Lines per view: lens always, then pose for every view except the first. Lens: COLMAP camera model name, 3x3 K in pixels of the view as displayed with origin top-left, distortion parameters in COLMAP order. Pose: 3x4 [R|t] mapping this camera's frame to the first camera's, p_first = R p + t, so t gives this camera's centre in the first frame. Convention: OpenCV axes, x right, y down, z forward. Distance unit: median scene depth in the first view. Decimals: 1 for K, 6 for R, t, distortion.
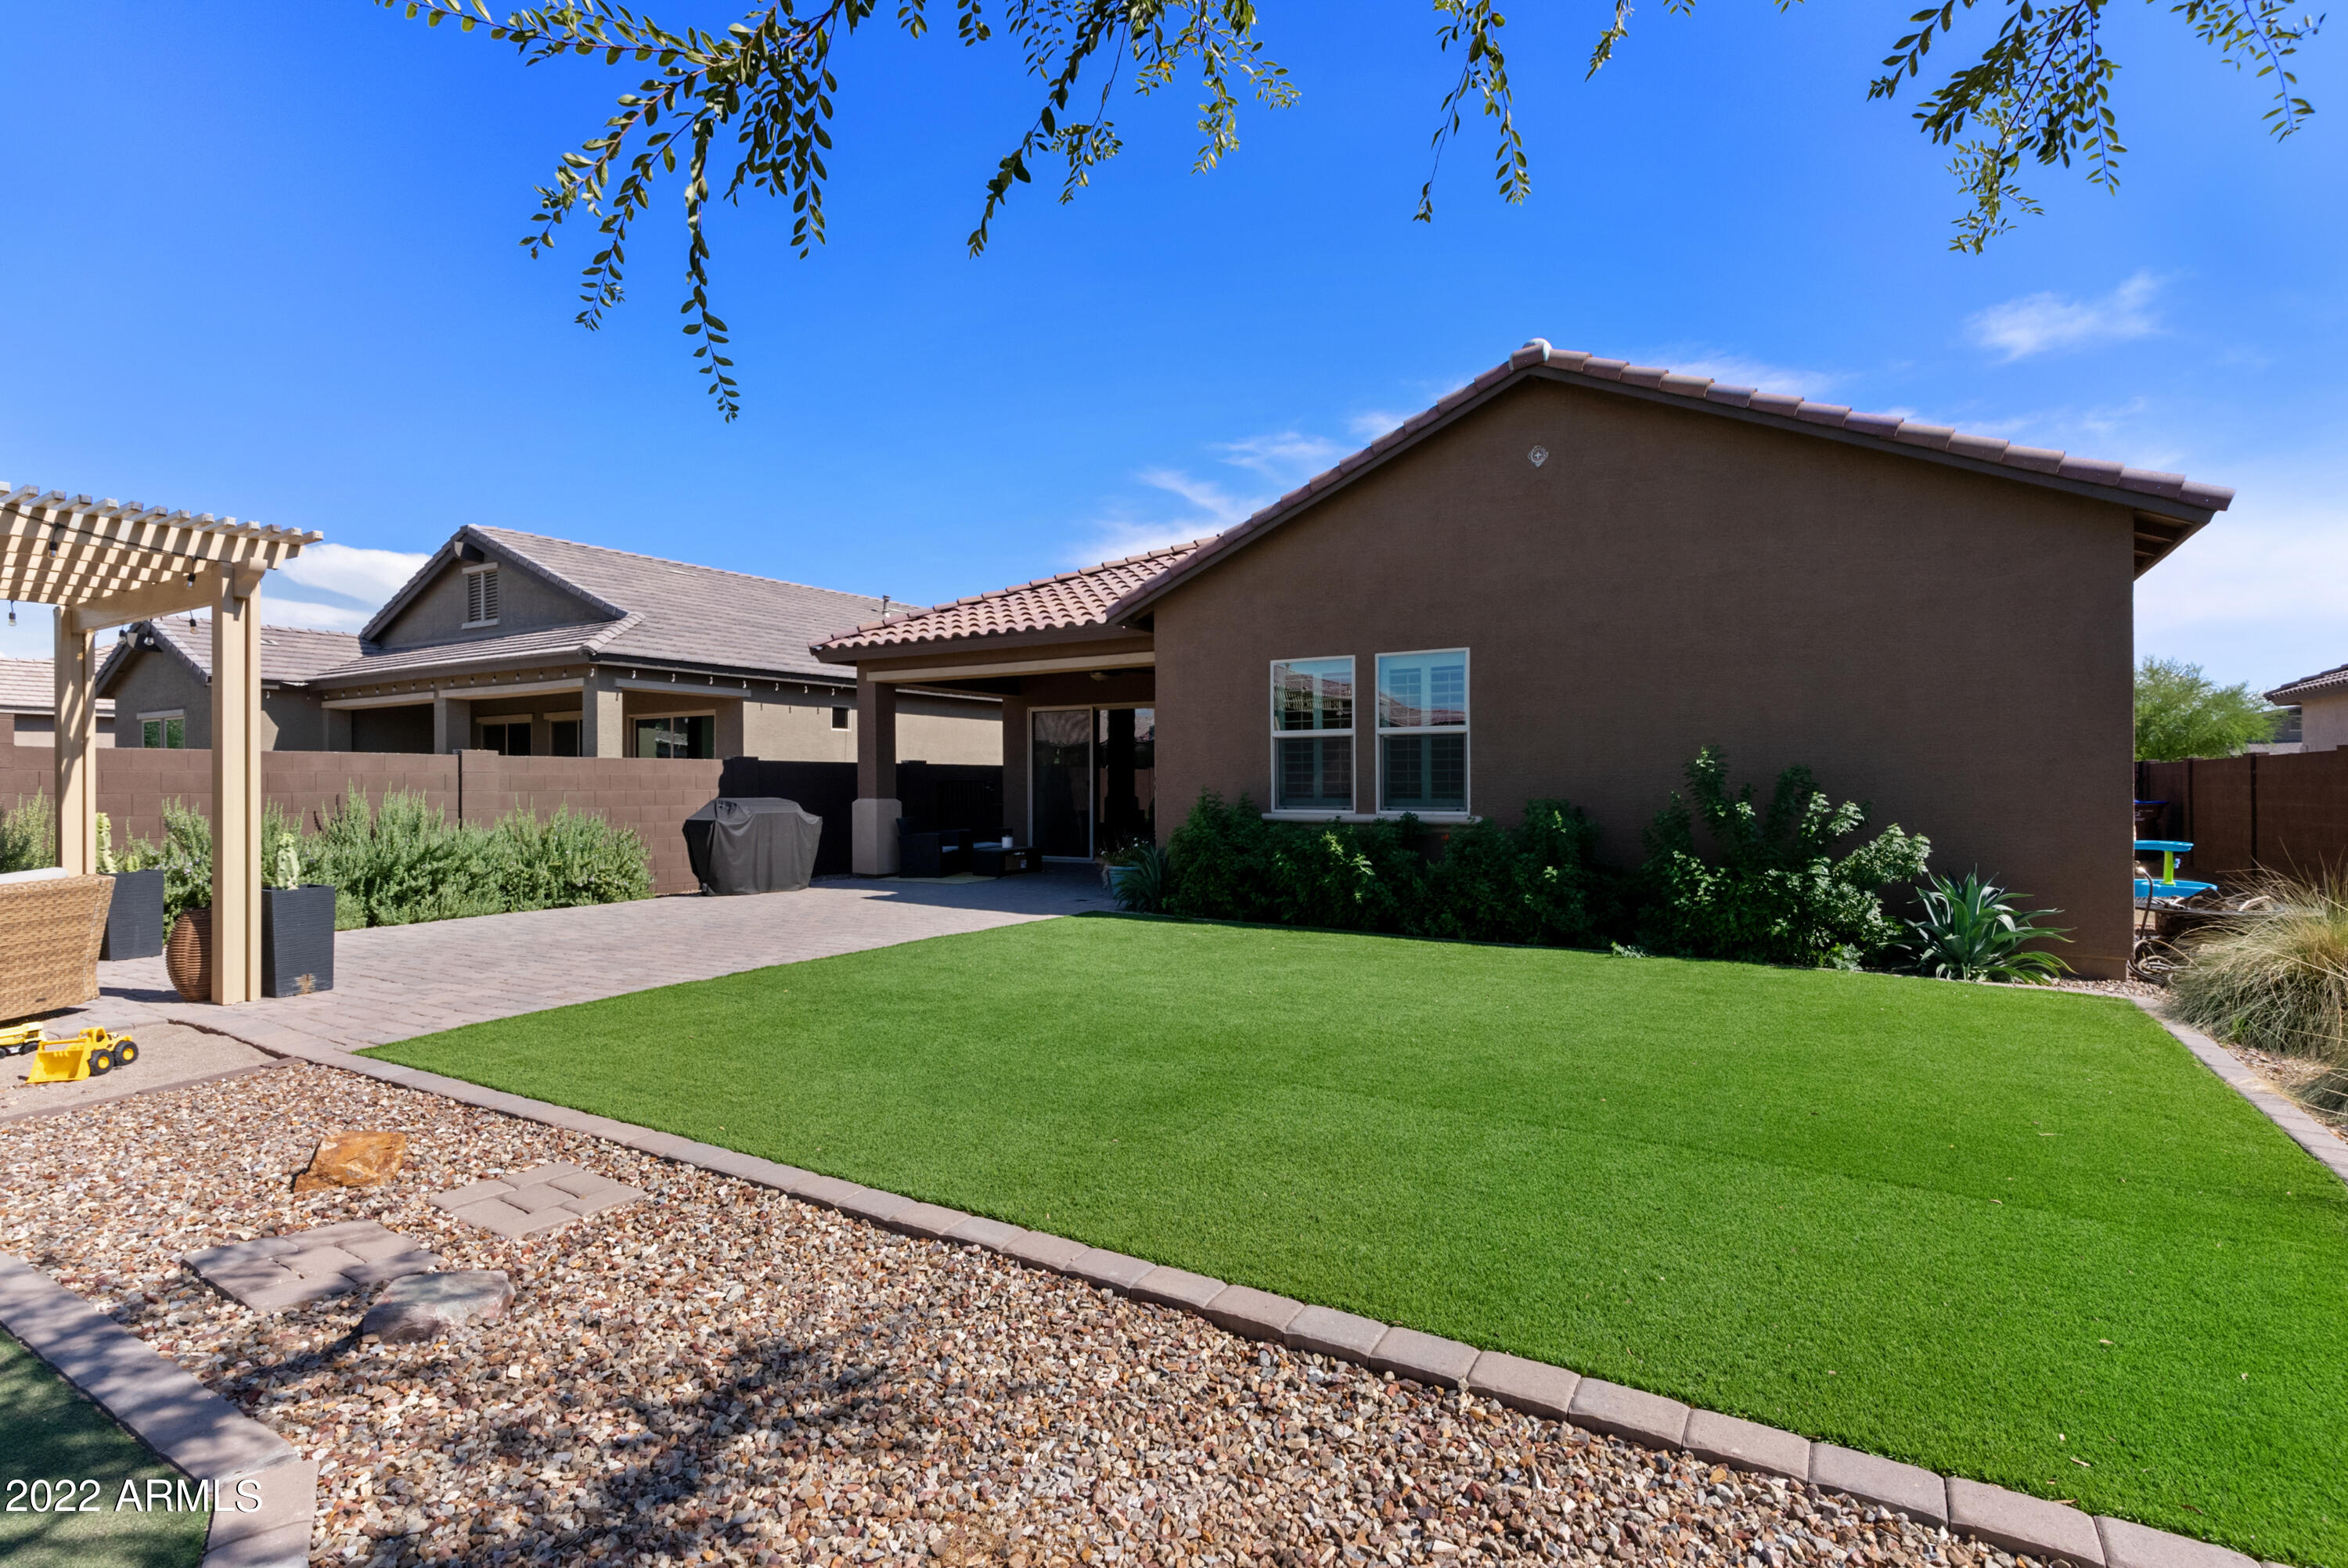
lens RADIAL K [[1112.1, 0, 1173.1], [0, 1112.1, 783.6], [0, 0, 1]] dist [0.003656, -0.000416]
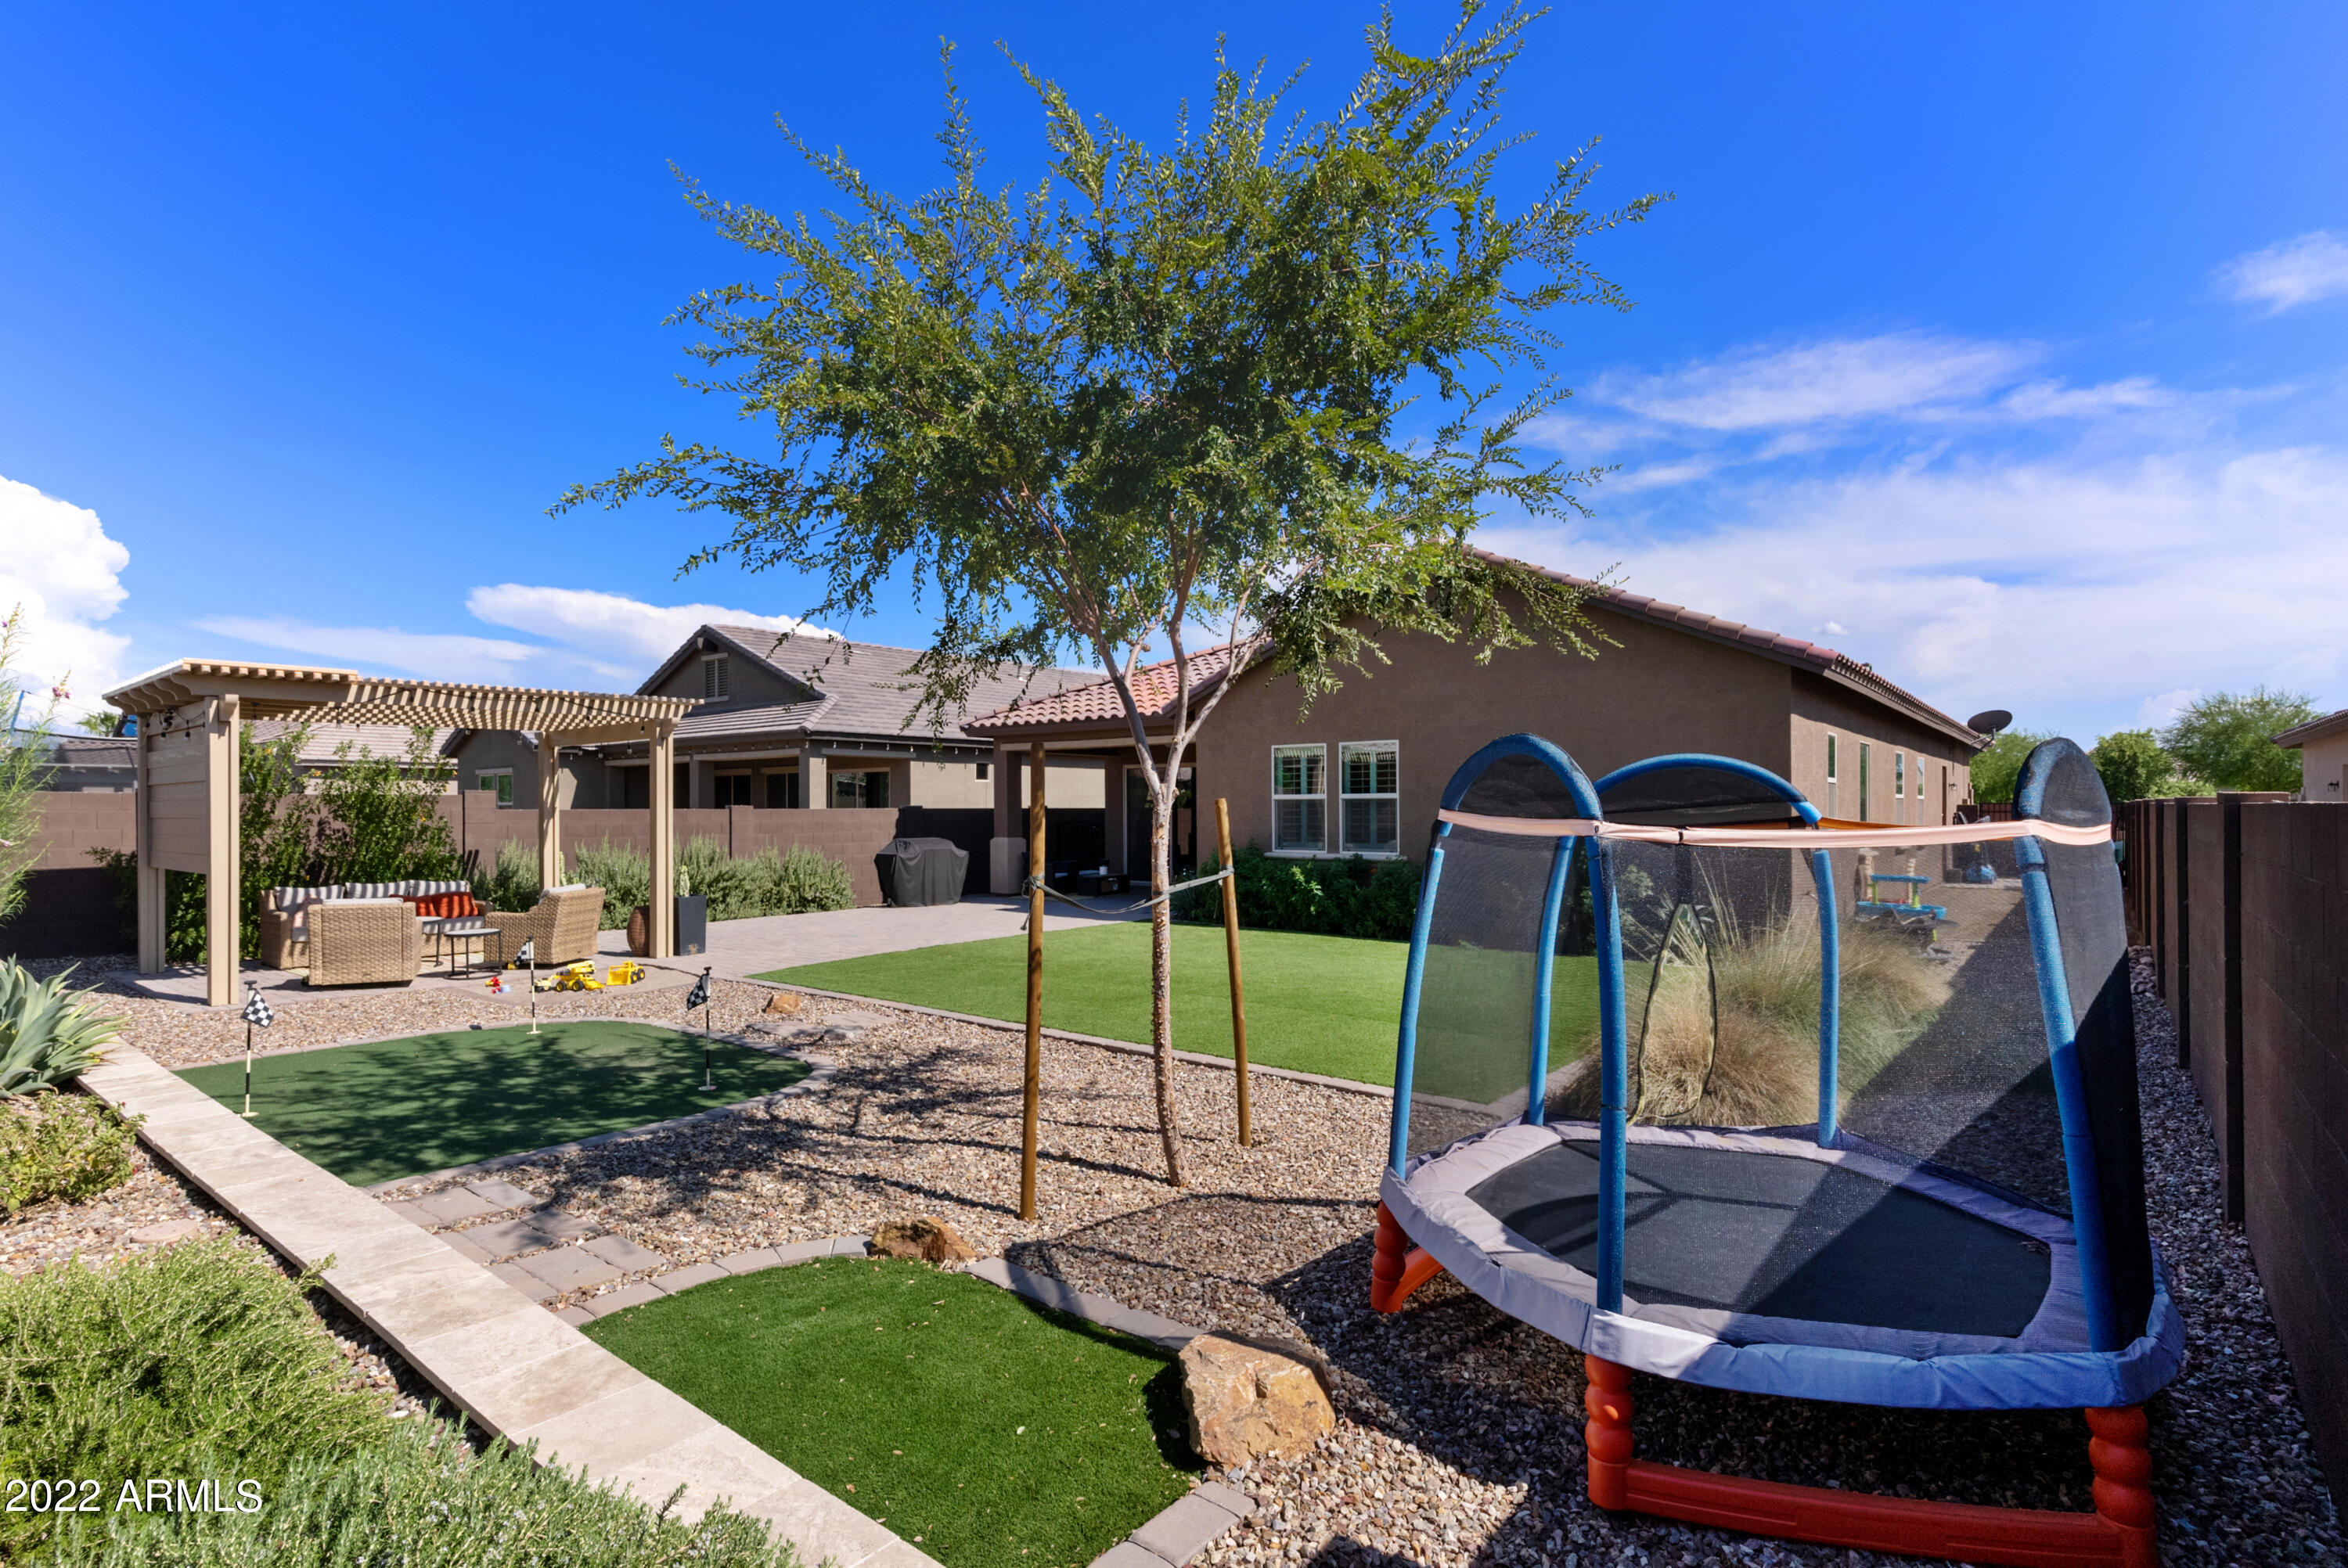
lens RADIAL K [[1112.1, 0, 1160.7], [0, 1112.1, 799.9], [0, 0, 1]] dist [0.003656, -0.000416]
pose [[0.991174, -0.002563, -0.132541, 0.143170], [0.001688, 0.999976, -0.006713, -0.033221], [0.132555, 0.006430, 0.991155, -0.464303]]
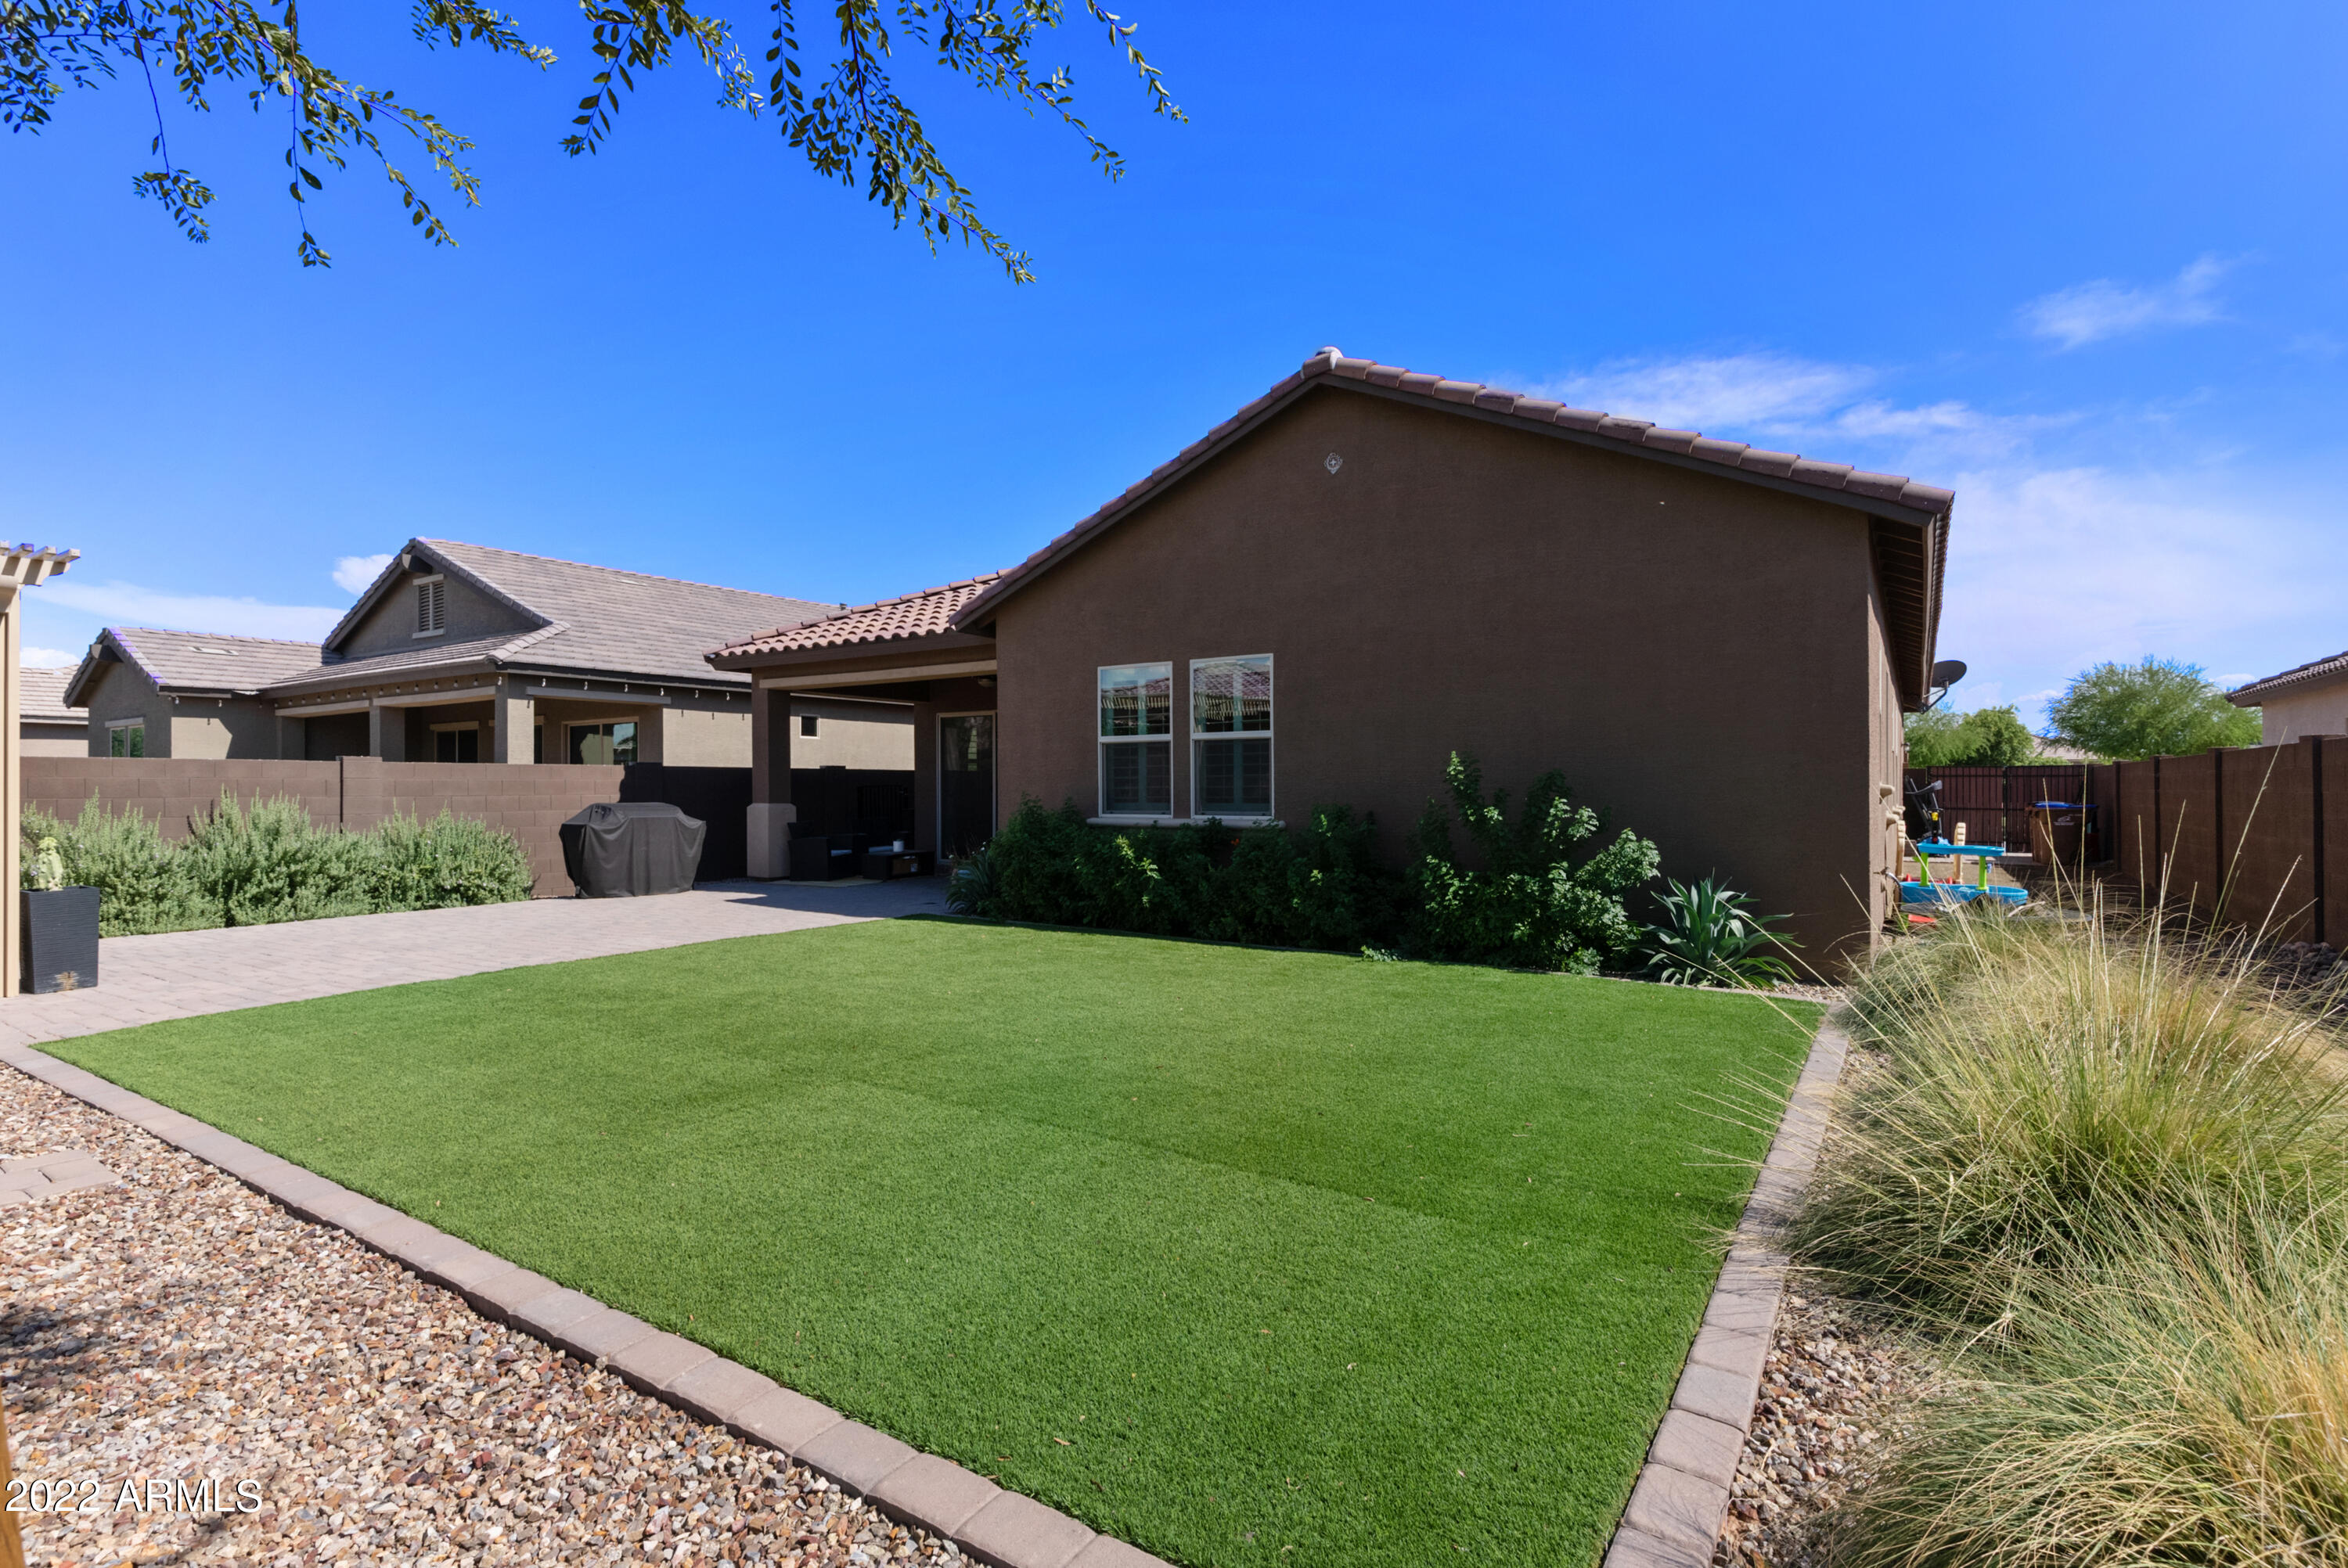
lens RADIAL K [[1112.1, 0, 1164.2], [0, 1112.1, 777.5], [0, 0, 1]] dist [0.003656, -0.000416]
pose [[0.999408, -0.001370, -0.034379, 0.192424], [0.001055, 0.999957, -0.009190, -0.000538], [0.034390, 0.009148, 0.999367, -0.008935]]
